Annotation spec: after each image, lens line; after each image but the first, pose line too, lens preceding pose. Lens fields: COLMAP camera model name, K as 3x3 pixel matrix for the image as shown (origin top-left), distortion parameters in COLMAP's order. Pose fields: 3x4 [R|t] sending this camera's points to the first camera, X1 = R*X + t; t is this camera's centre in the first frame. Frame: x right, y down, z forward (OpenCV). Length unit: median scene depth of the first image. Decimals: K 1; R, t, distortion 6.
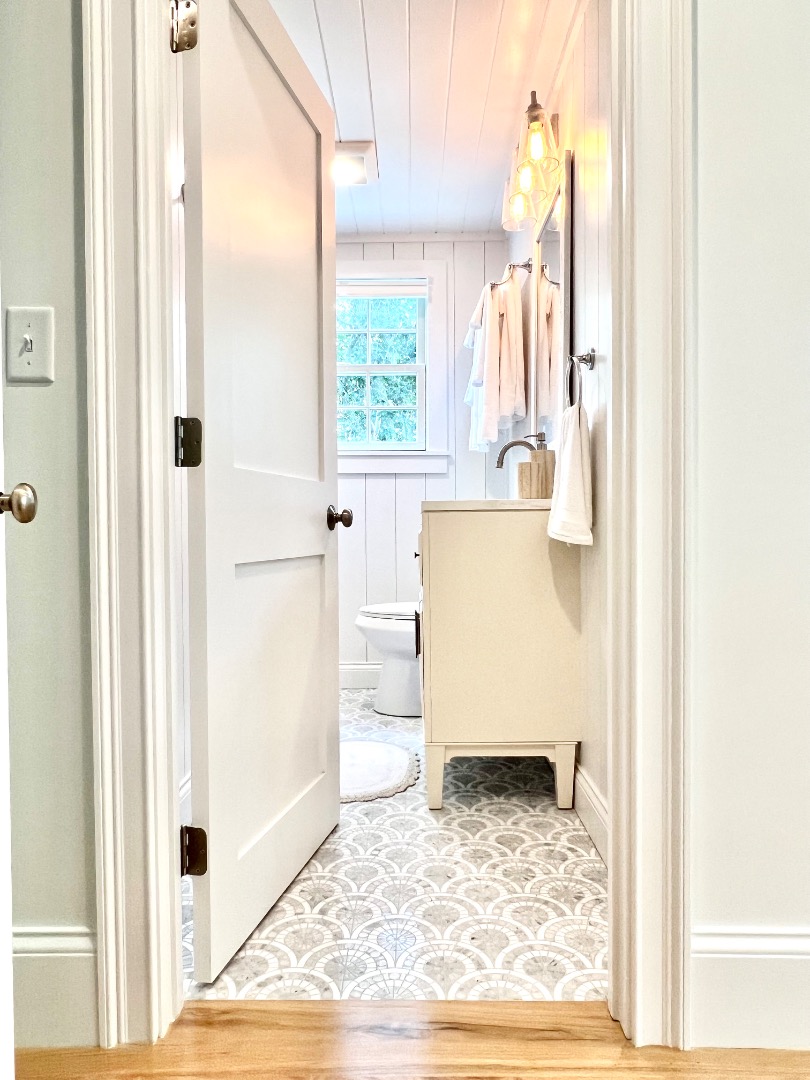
lens RADIAL K [[711.0, 0, 405.0], [0, 711.0, 540.0], [0, 0, 1]] dist [-0.000136, -0.001093]
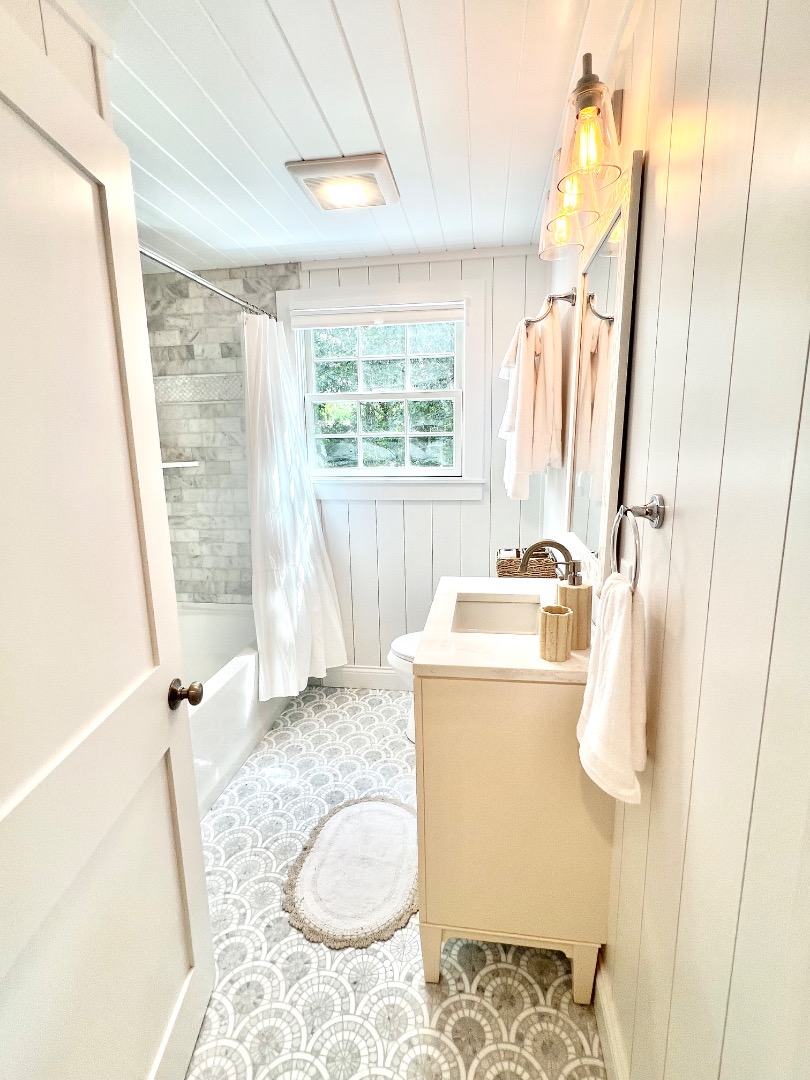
lens RADIAL K [[500.0, 0, 405.0], [0, 500.0, 540.0], [0, 0, 1]] dist [-0.001866, 0.000667]
pose [[0.990116, 0.015067, -0.139436, 0.086100], [0.008680, 0.985724, 0.168146, -0.272155], [0.139979, -0.167695, 0.975851, 0.458098]]
